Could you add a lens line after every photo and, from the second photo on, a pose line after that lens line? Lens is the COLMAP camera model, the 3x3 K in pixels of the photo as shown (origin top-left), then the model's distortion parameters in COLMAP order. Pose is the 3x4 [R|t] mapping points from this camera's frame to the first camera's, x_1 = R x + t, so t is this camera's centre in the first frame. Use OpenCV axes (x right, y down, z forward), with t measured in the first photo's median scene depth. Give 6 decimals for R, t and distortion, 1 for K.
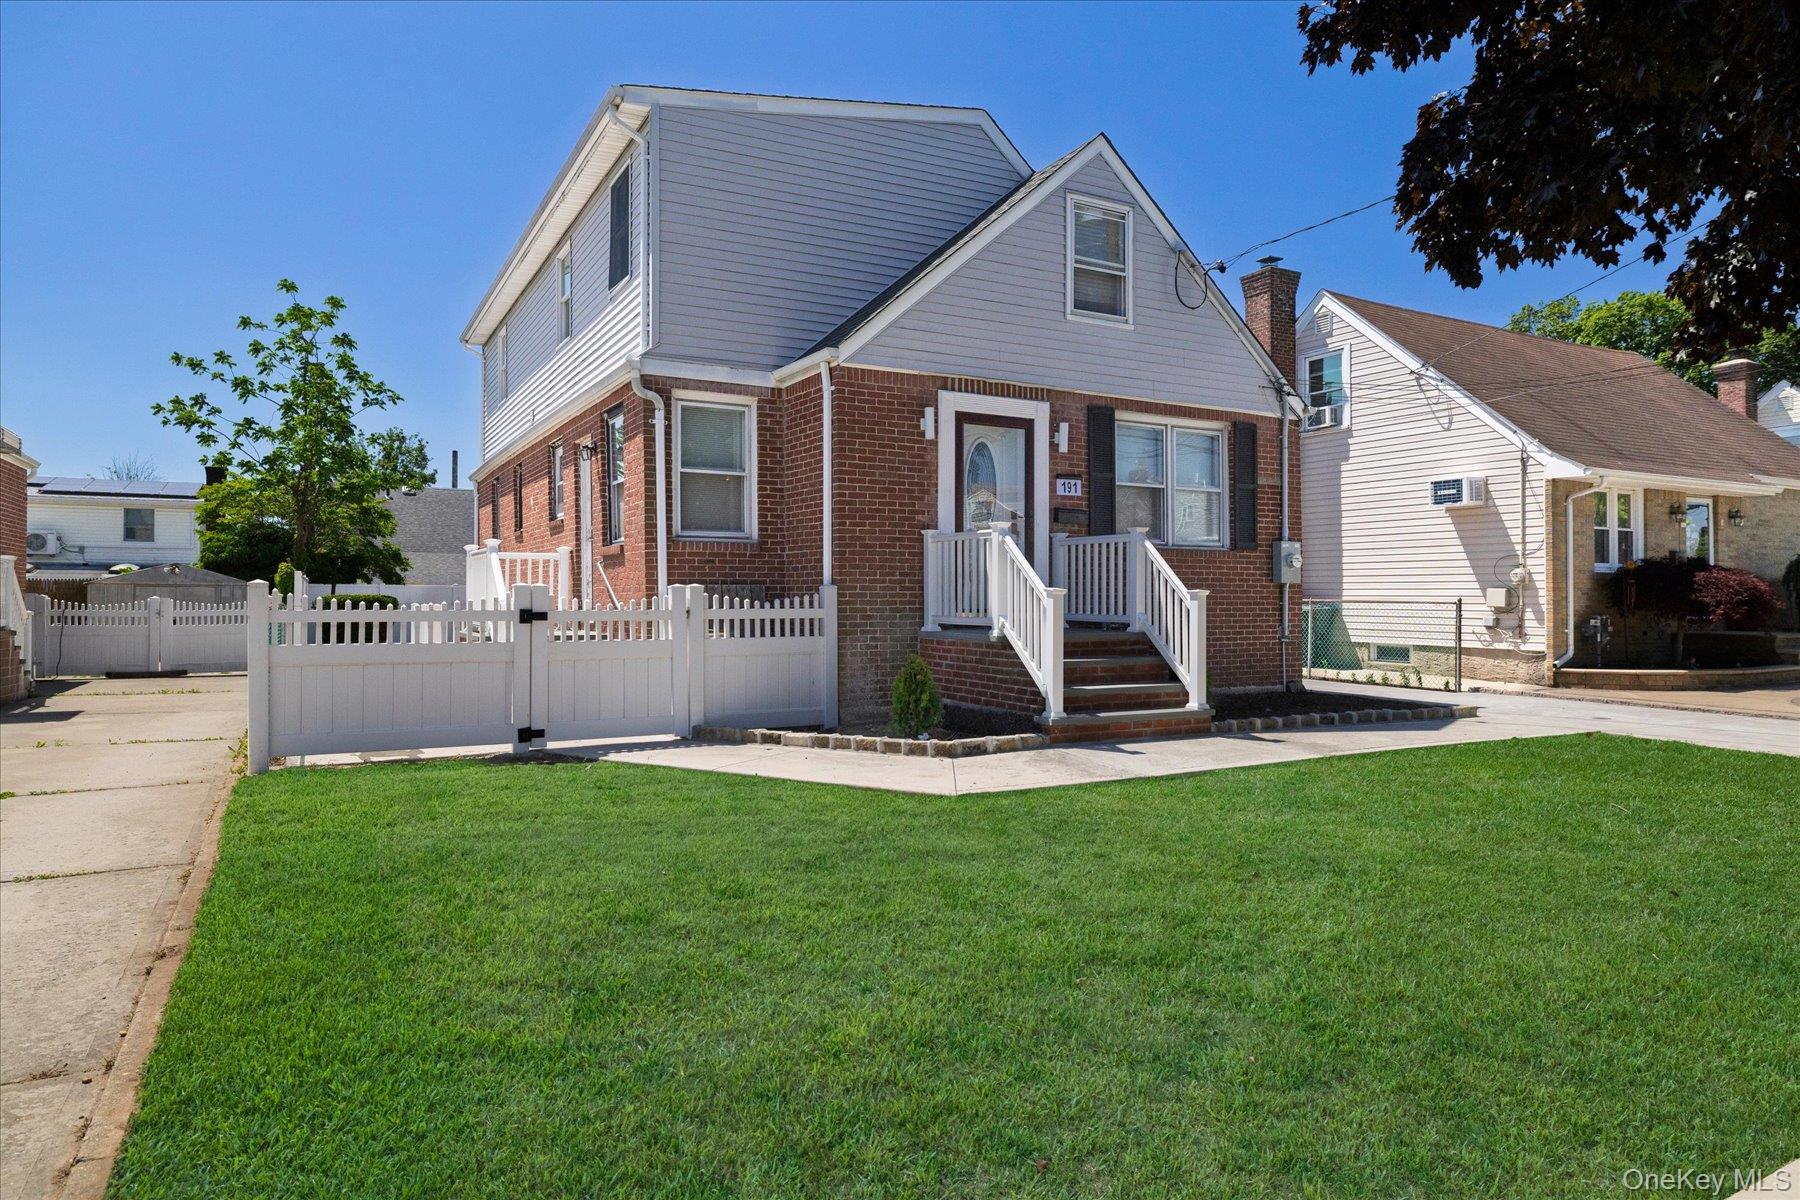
lens RADIAL K [[1114.7, 0, 904.8], [0, 1114.7, 569.2], [0, 0, 1]] dist [-0.003687, 0.000391]
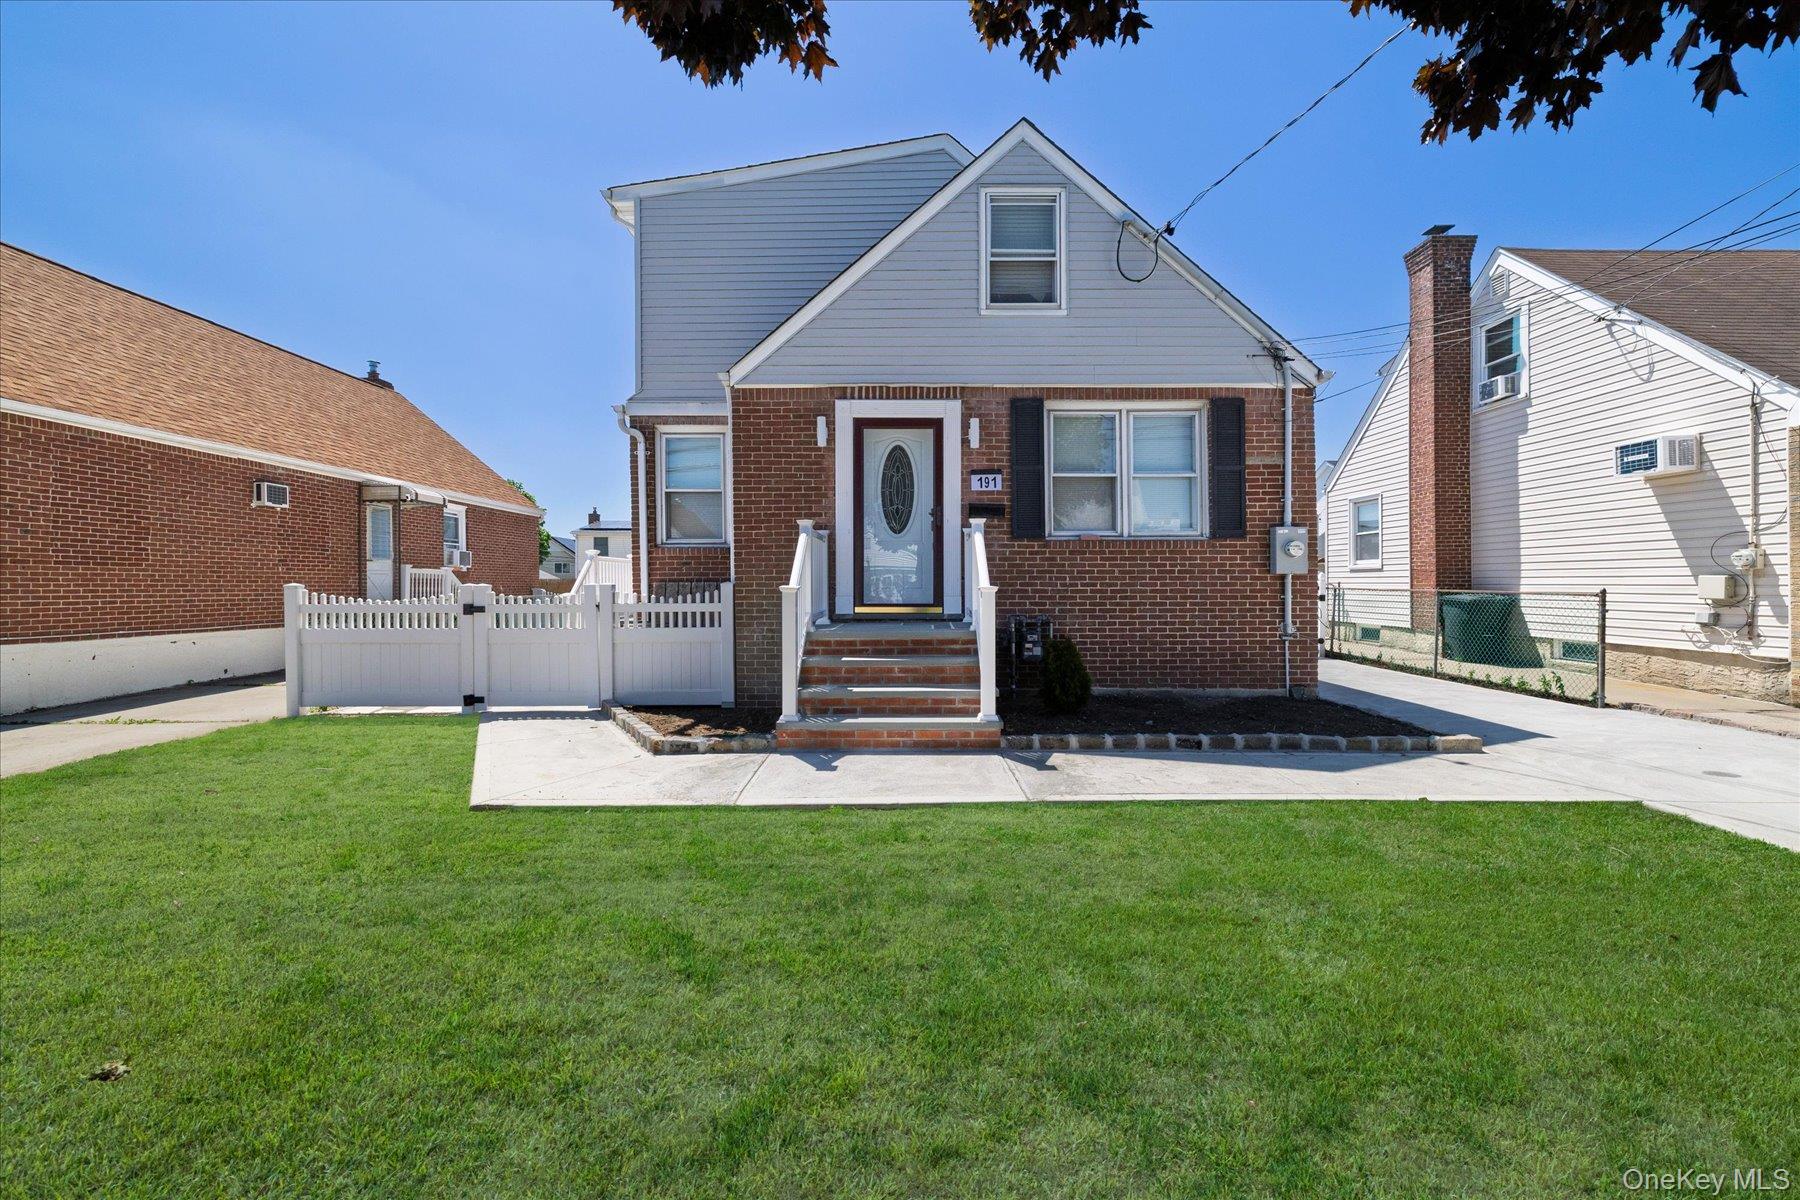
lens RADIAL K [[755.1, 0, 910.8], [0, 755.1, 578.1], [0, 0, 1]] dist [0.000718, 0.000436]
pose [[0.874787, -0.009953, -0.484405, 0.399405], [0.018510, 0.999746, 0.012886, 0.002731], [0.484153, -0.020239, 0.874749, 0.354699]]
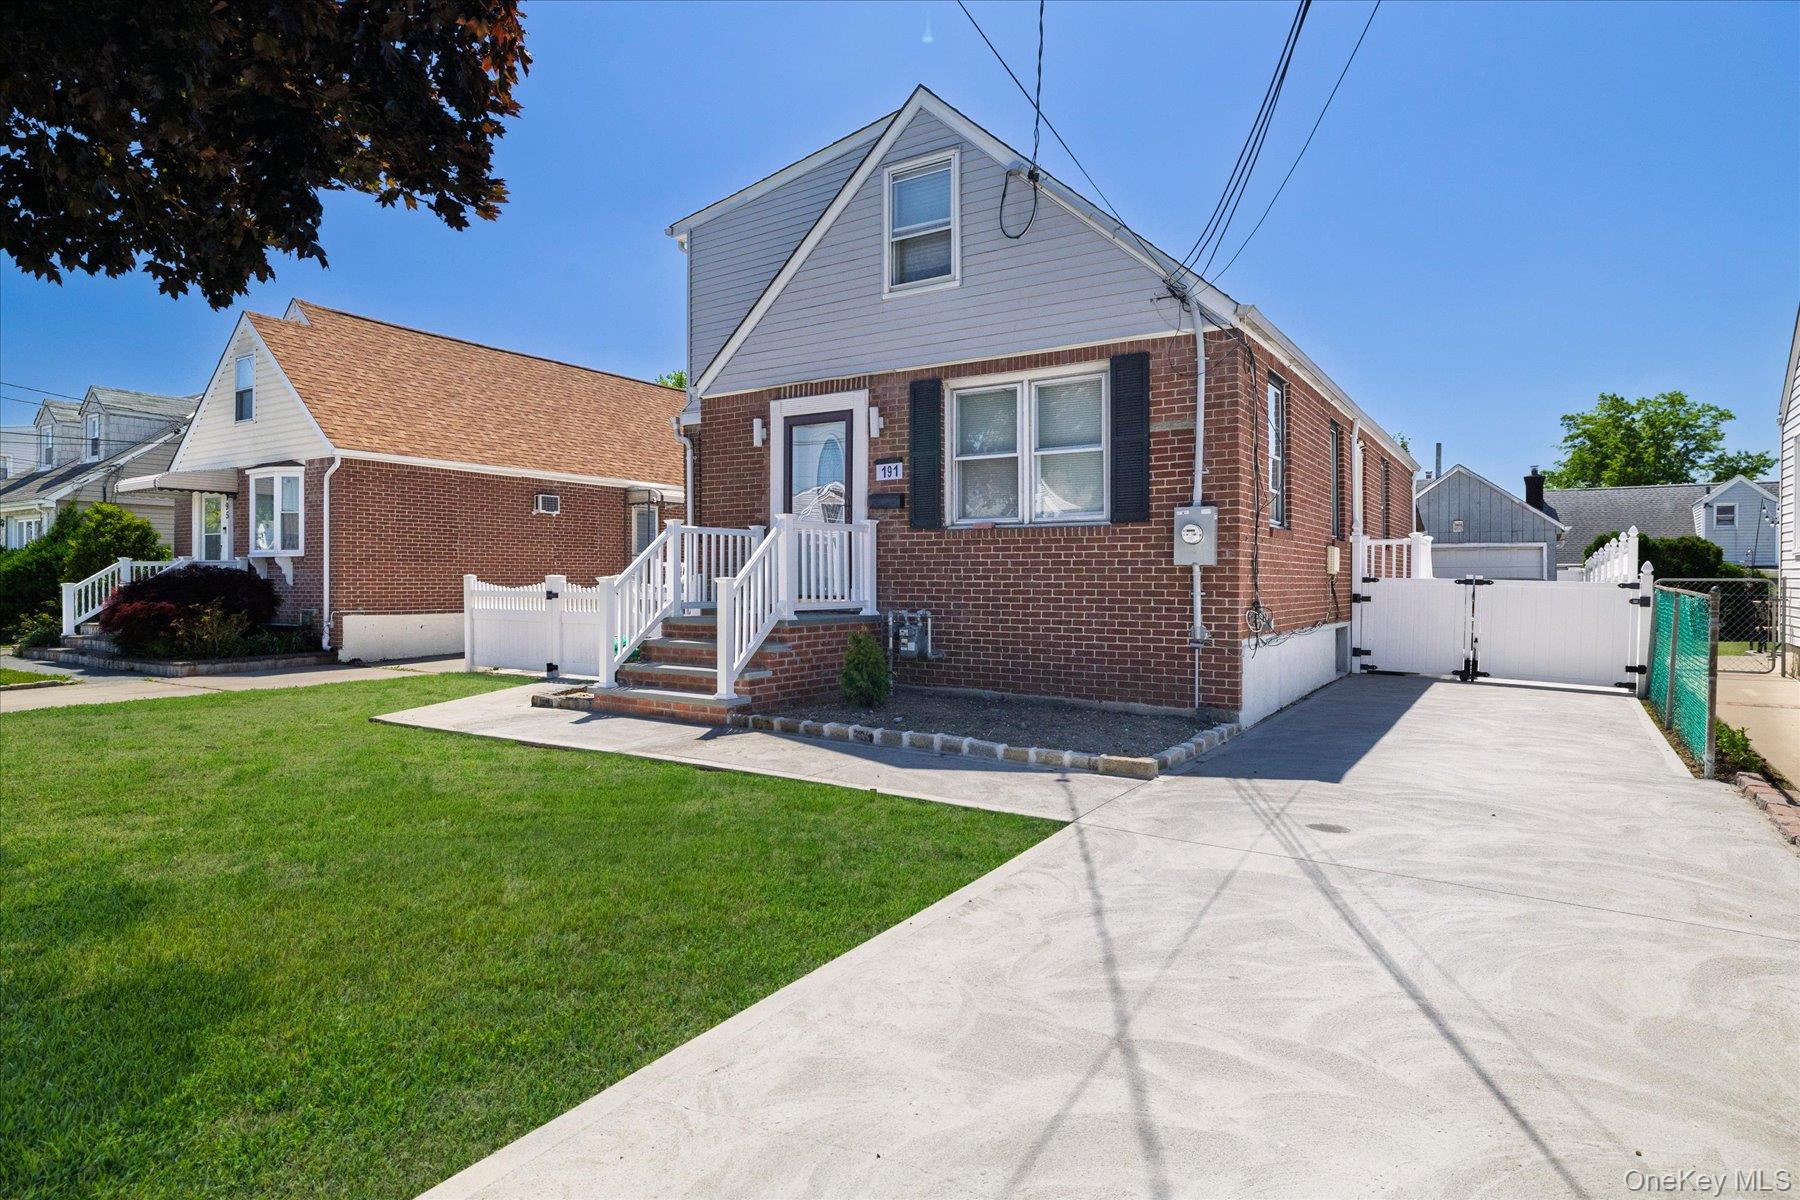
lens RADIAL K [[969.2, 0, 906.1], [0, 969.2, 577.2], [0, 0, 1]] dist [-0.002094, -0.000844]
pose [[0.468086, -0.004085, -0.883674, 0.864667], [0.022243, 0.999727, 0.007160, 0.012510], [0.883403, -0.023007, 0.468049, 0.589561]]
